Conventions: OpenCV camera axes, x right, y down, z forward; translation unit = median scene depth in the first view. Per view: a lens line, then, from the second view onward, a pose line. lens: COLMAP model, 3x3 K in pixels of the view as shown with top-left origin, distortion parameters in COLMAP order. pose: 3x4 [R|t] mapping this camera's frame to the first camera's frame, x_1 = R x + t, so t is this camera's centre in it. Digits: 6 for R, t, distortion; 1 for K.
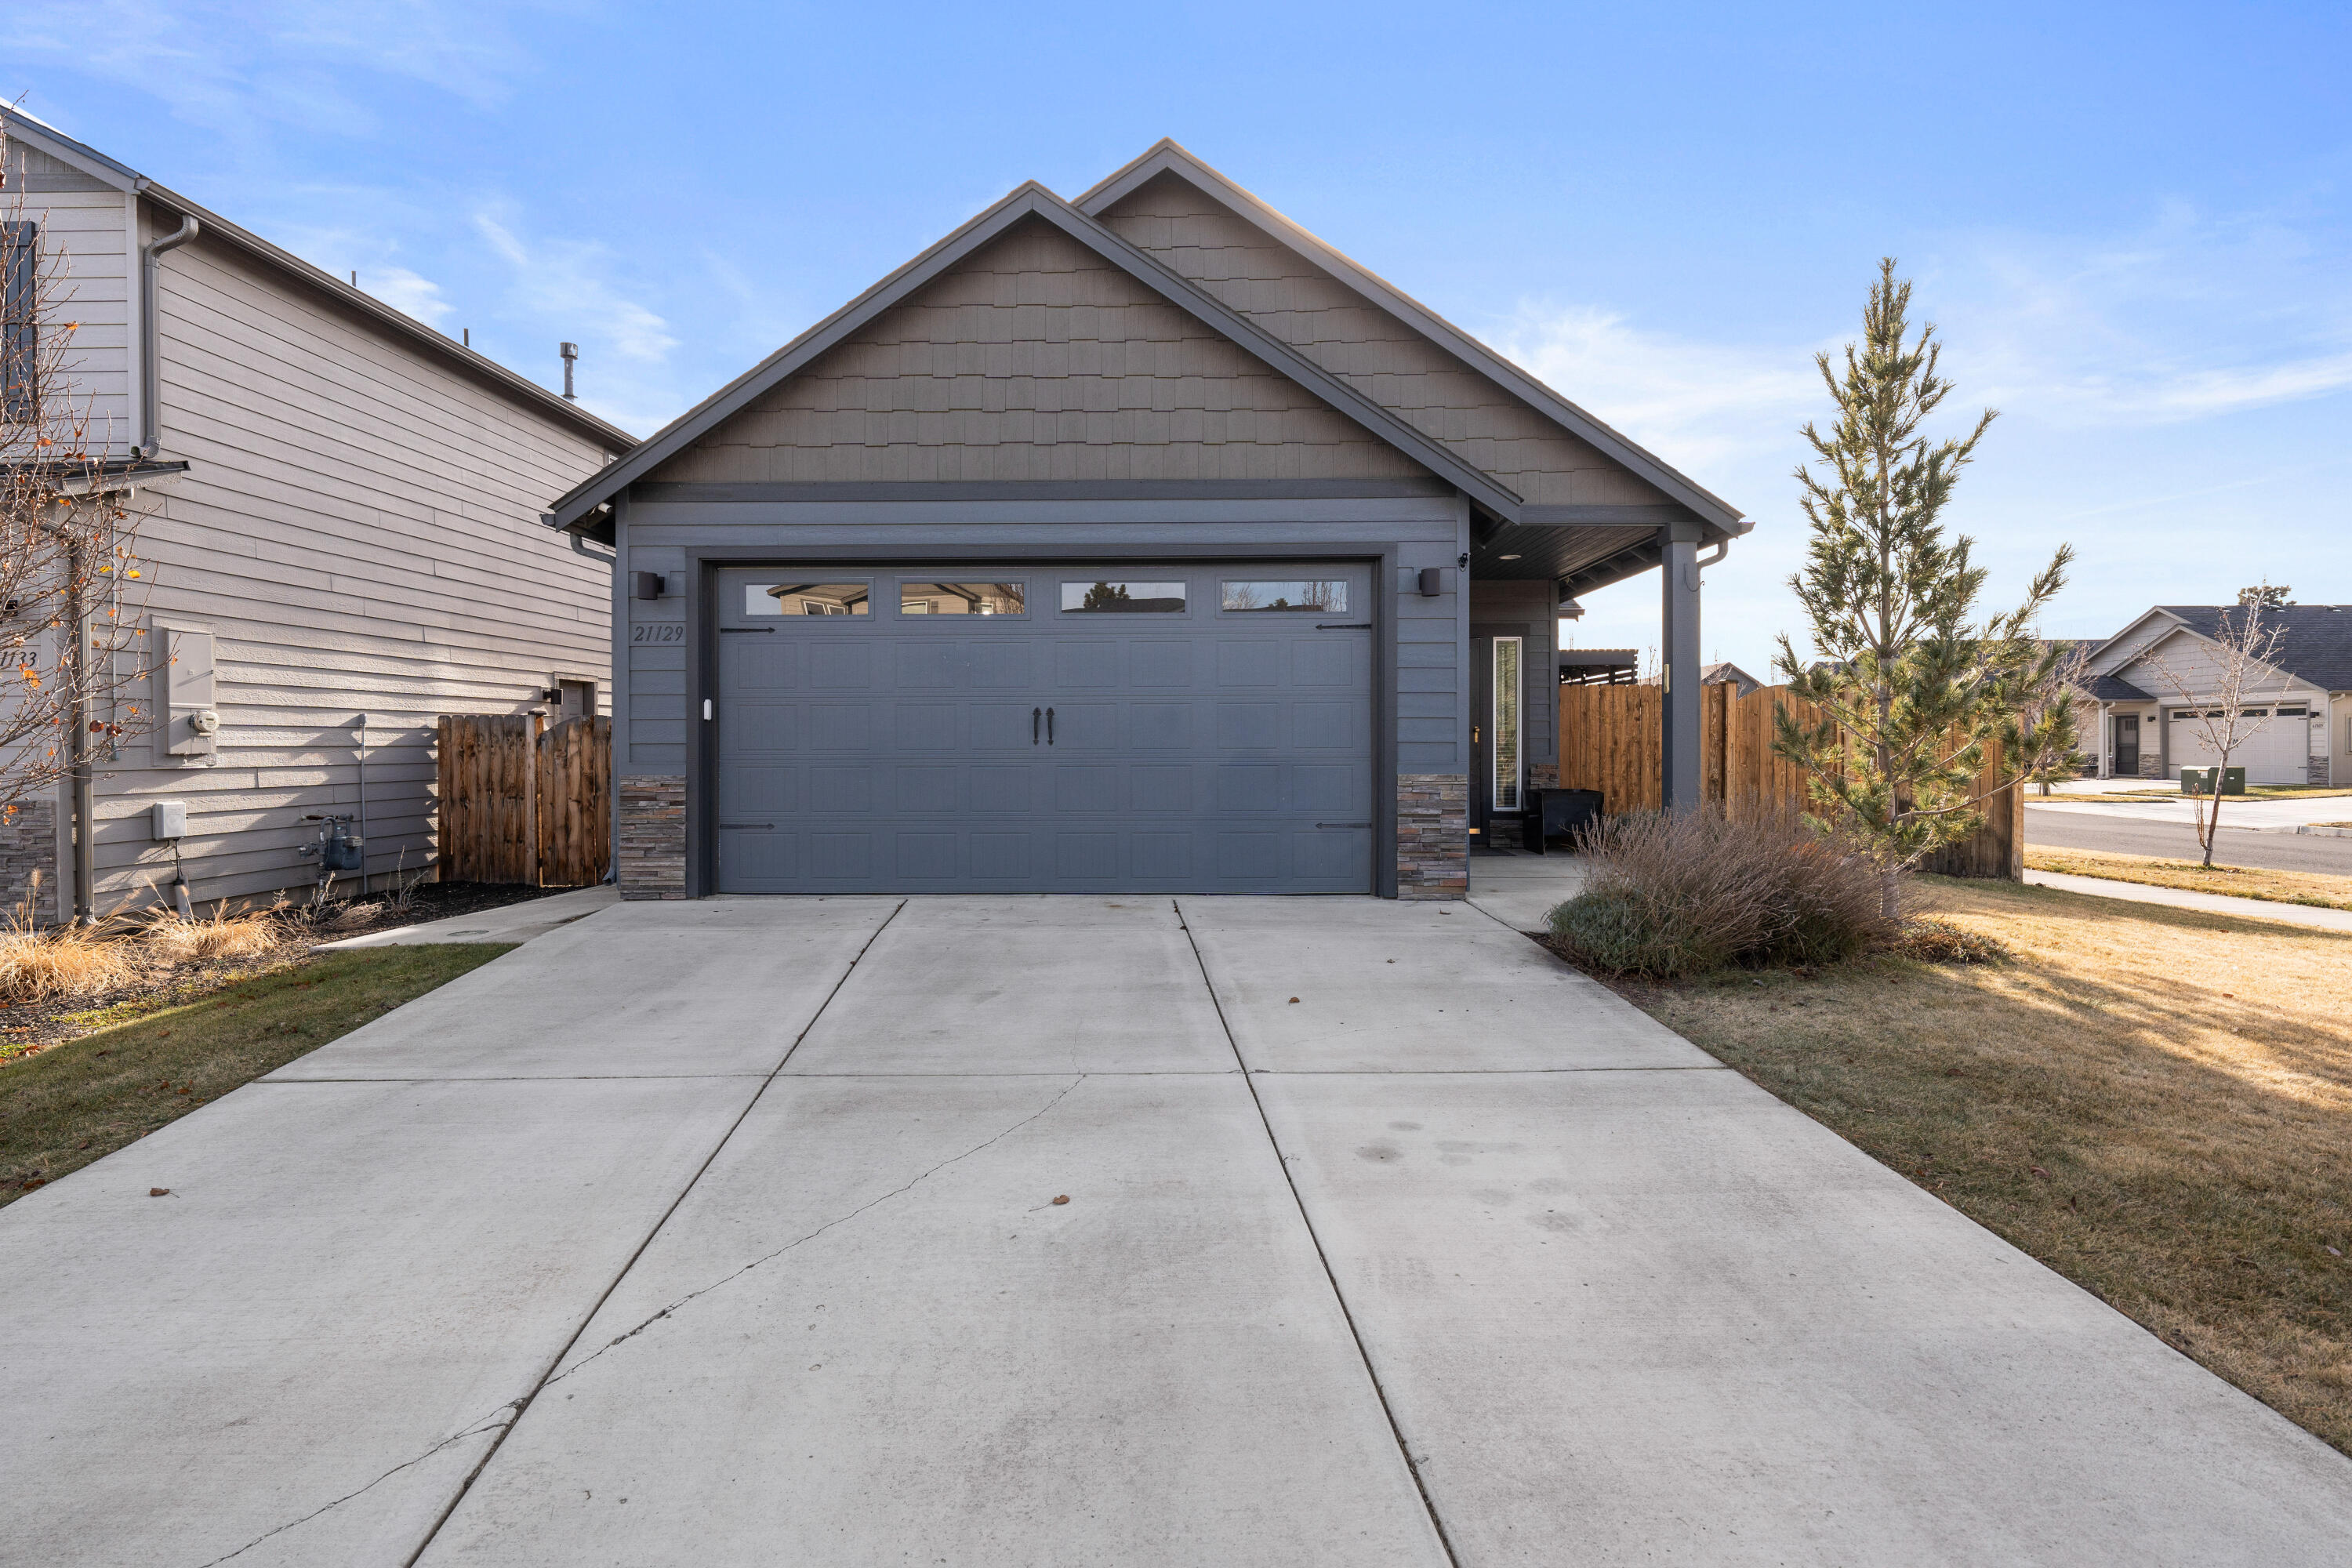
lens RADIAL K [[1141.1, 0, 1146.5], [0, 1141.1, 763.4], [0, 0, 1]] dist [0.000104, 0.000760]
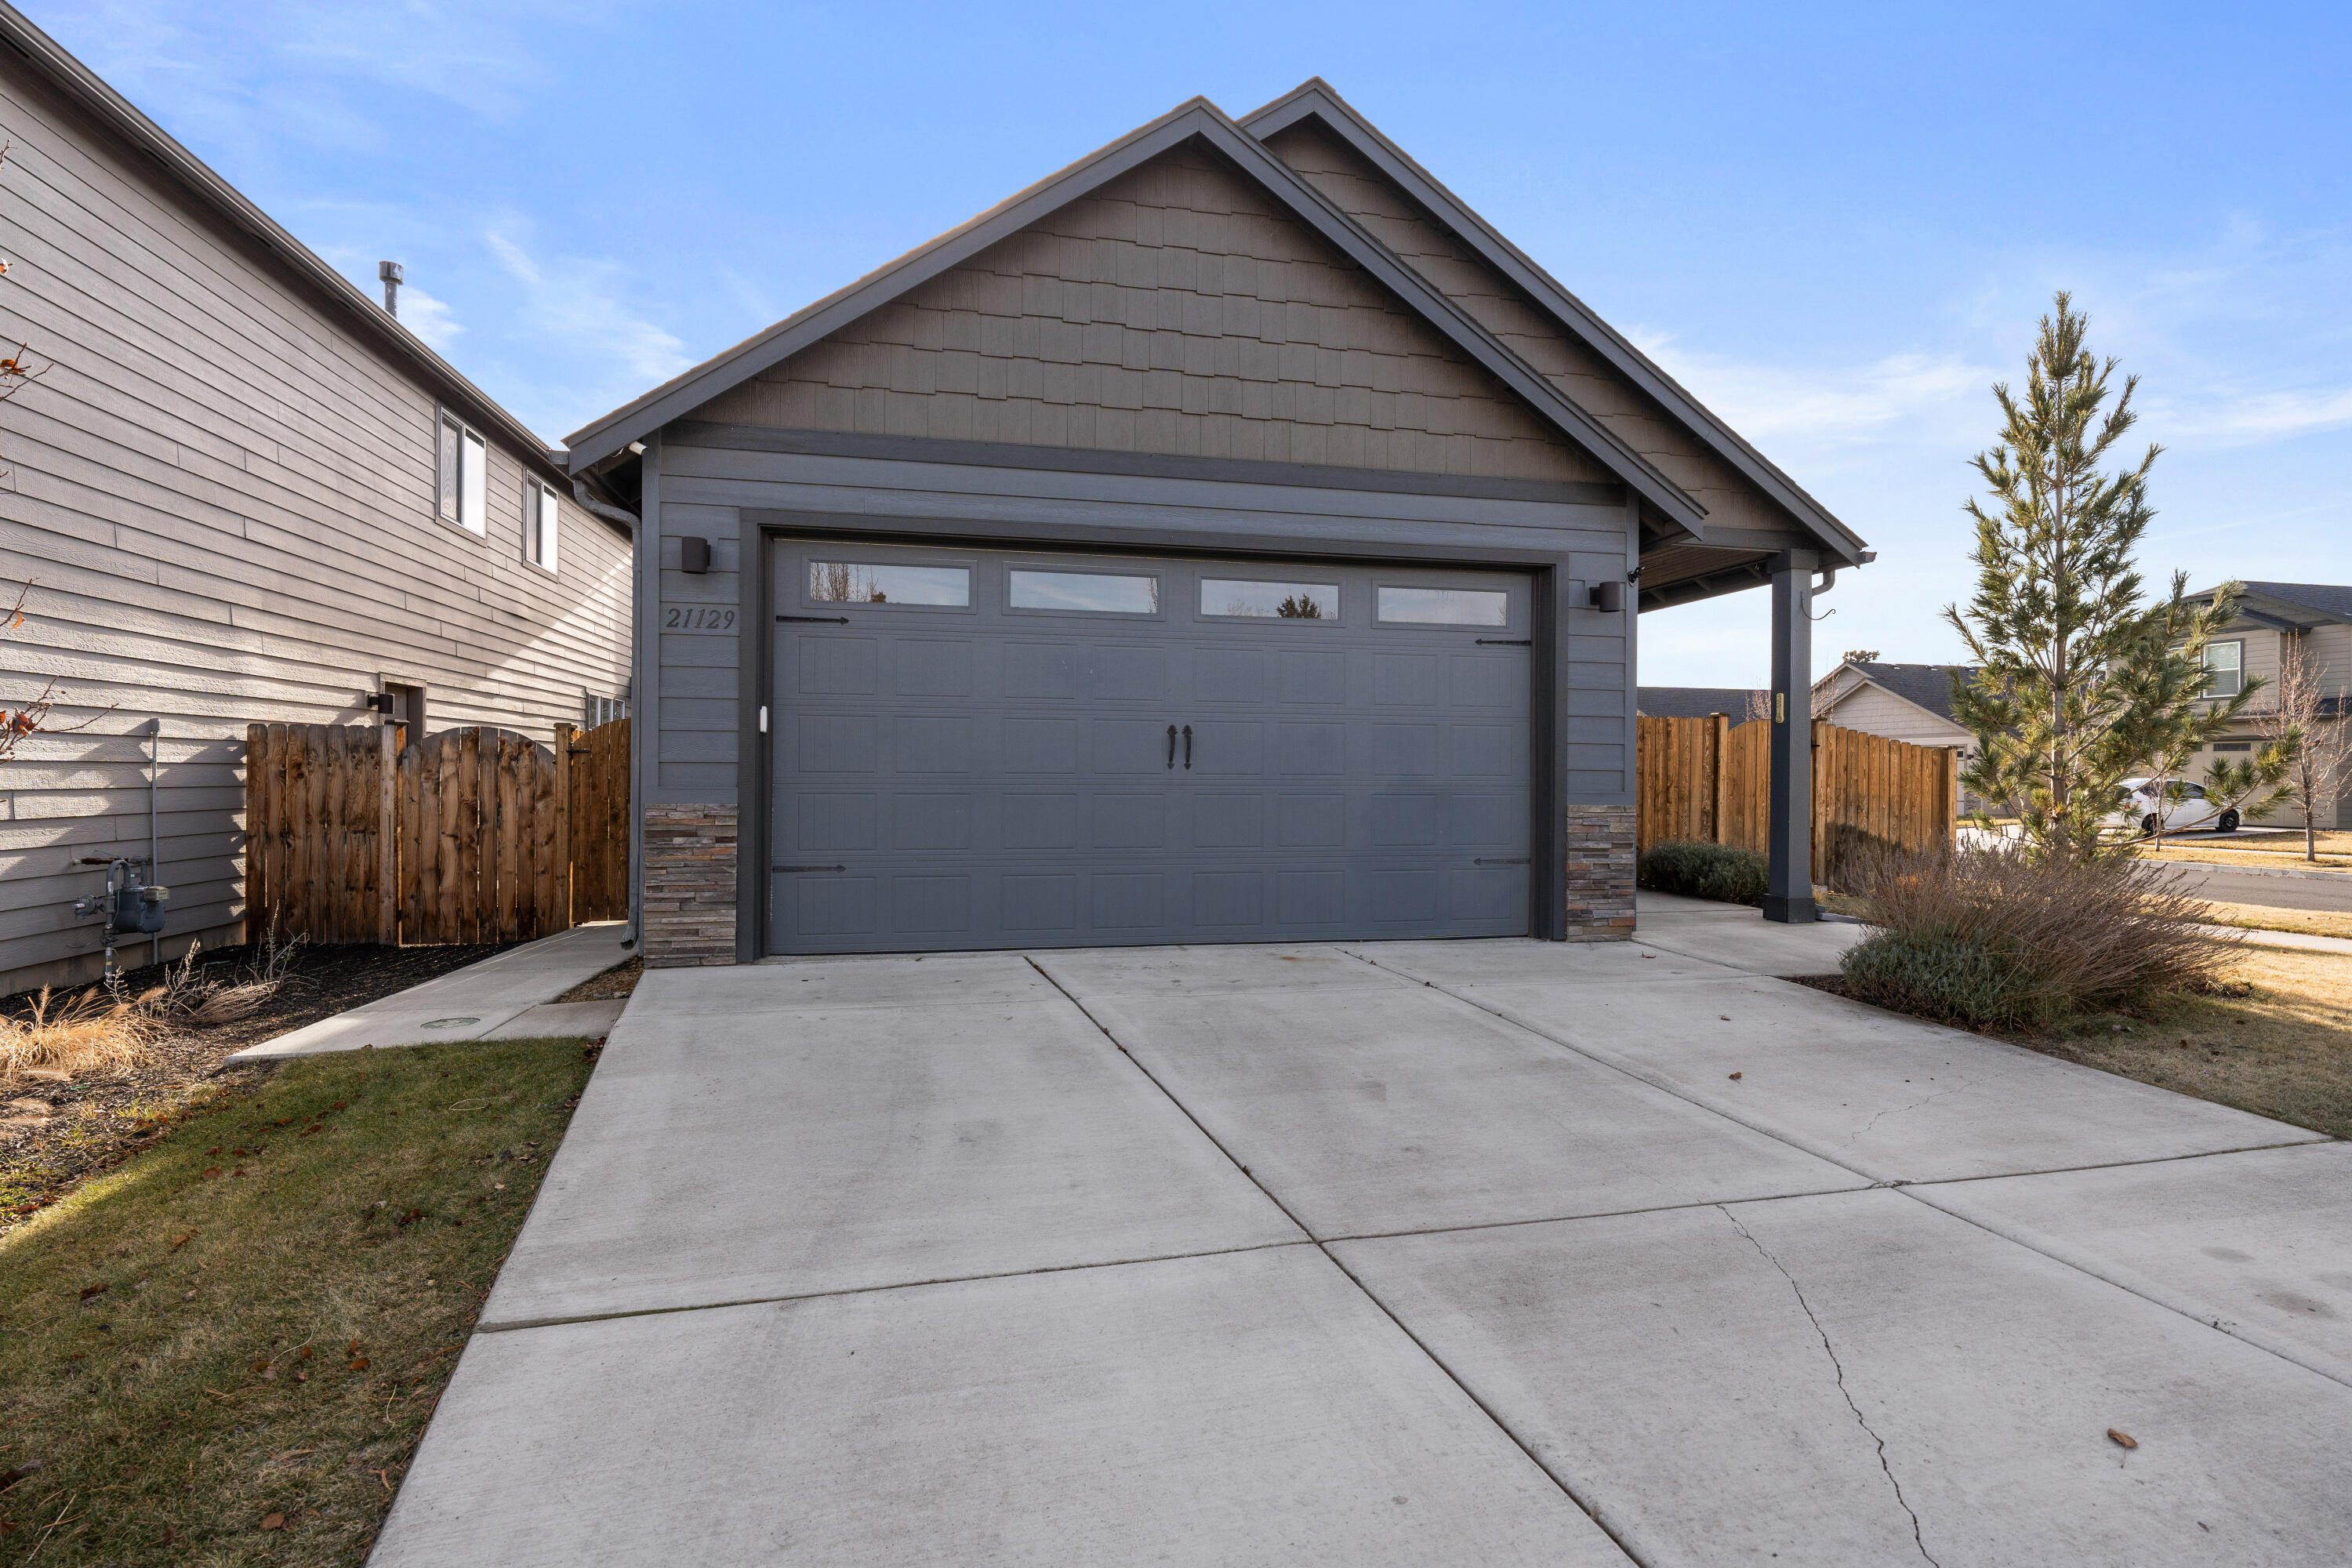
lens RADIAL K [[1141.1, 0, 1182.2], [0, 1141.1, 788.7], [0, 0, 1]] dist [0.000104, 0.000760]
pose [[0.972247, 0.006151, 0.233876, -0.287312], [-0.005233, 0.999976, -0.004545, 0.002112], [-0.233898, 0.003195, 0.972256, 0.176327]]
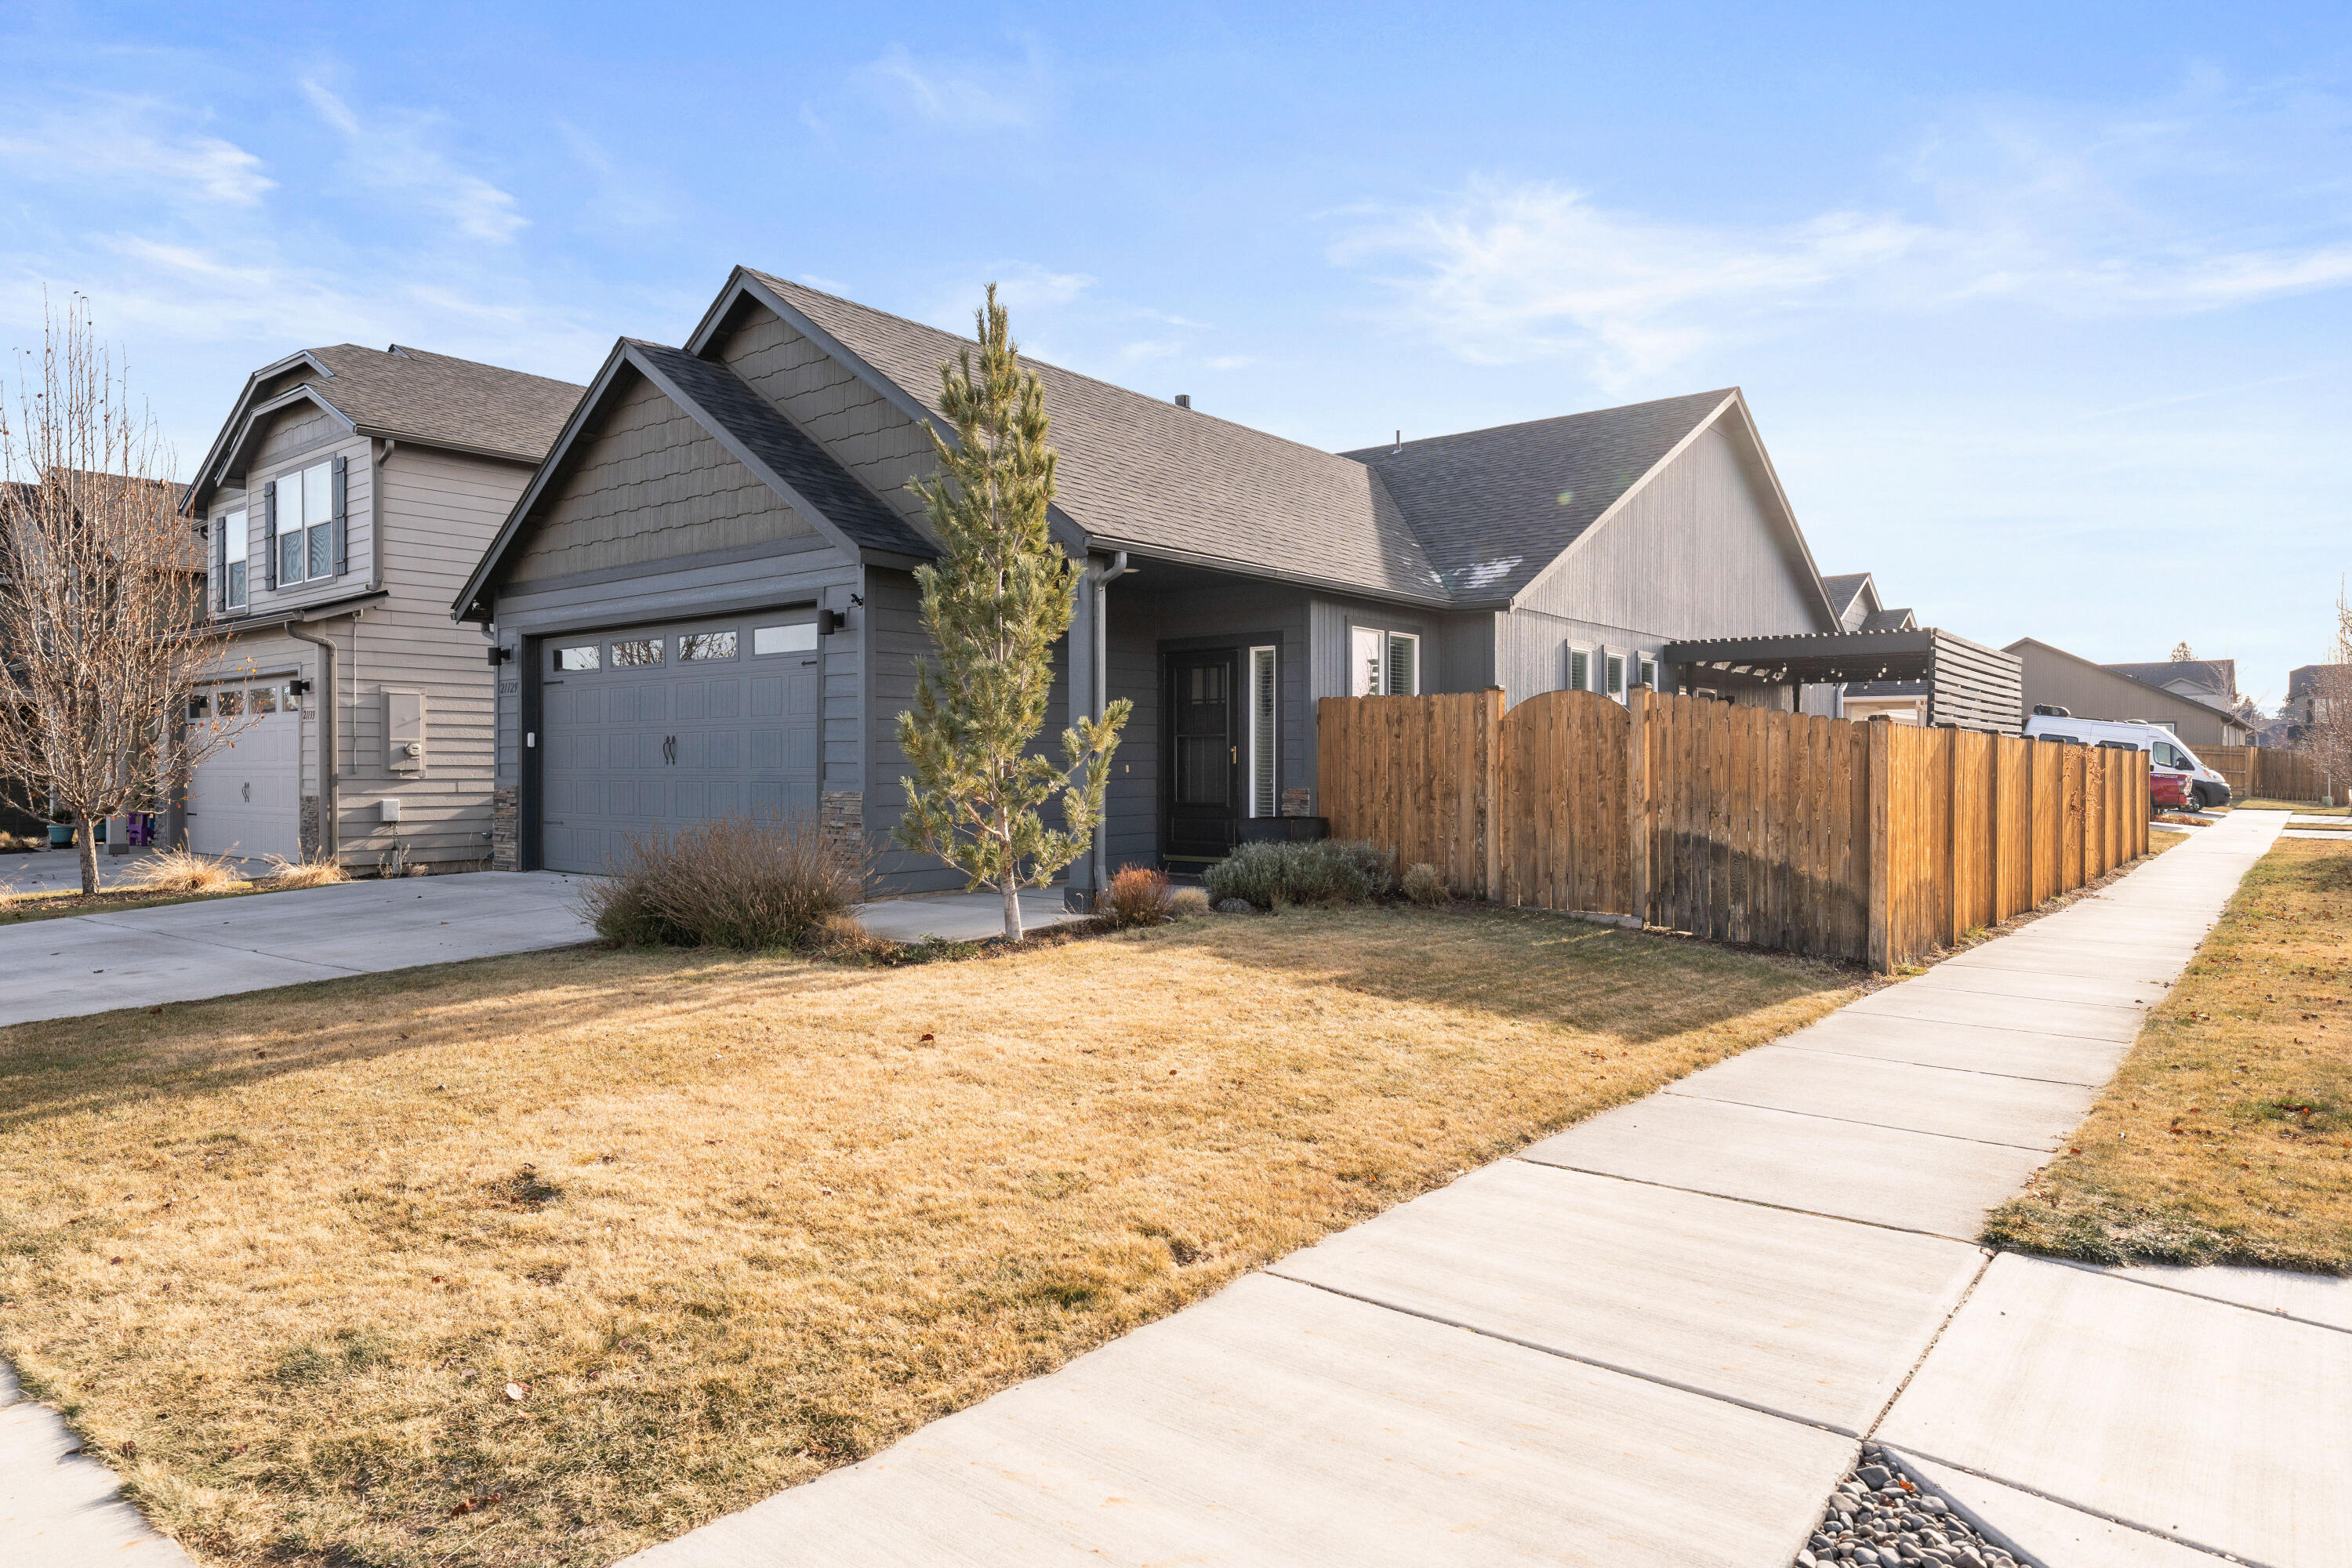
lens RADIAL K [[1424.0, 0, 1160.5], [0, 1424.0, 792.4], [0, 0, 1]] dist [-0.001706, 0.000761]
pose [[0.783690, 0.013207, -0.621012, 1.328802], [-0.012911, 0.999904, 0.004973, -0.000427], [0.621018, 0.004121, 0.783785, 0.094687]]
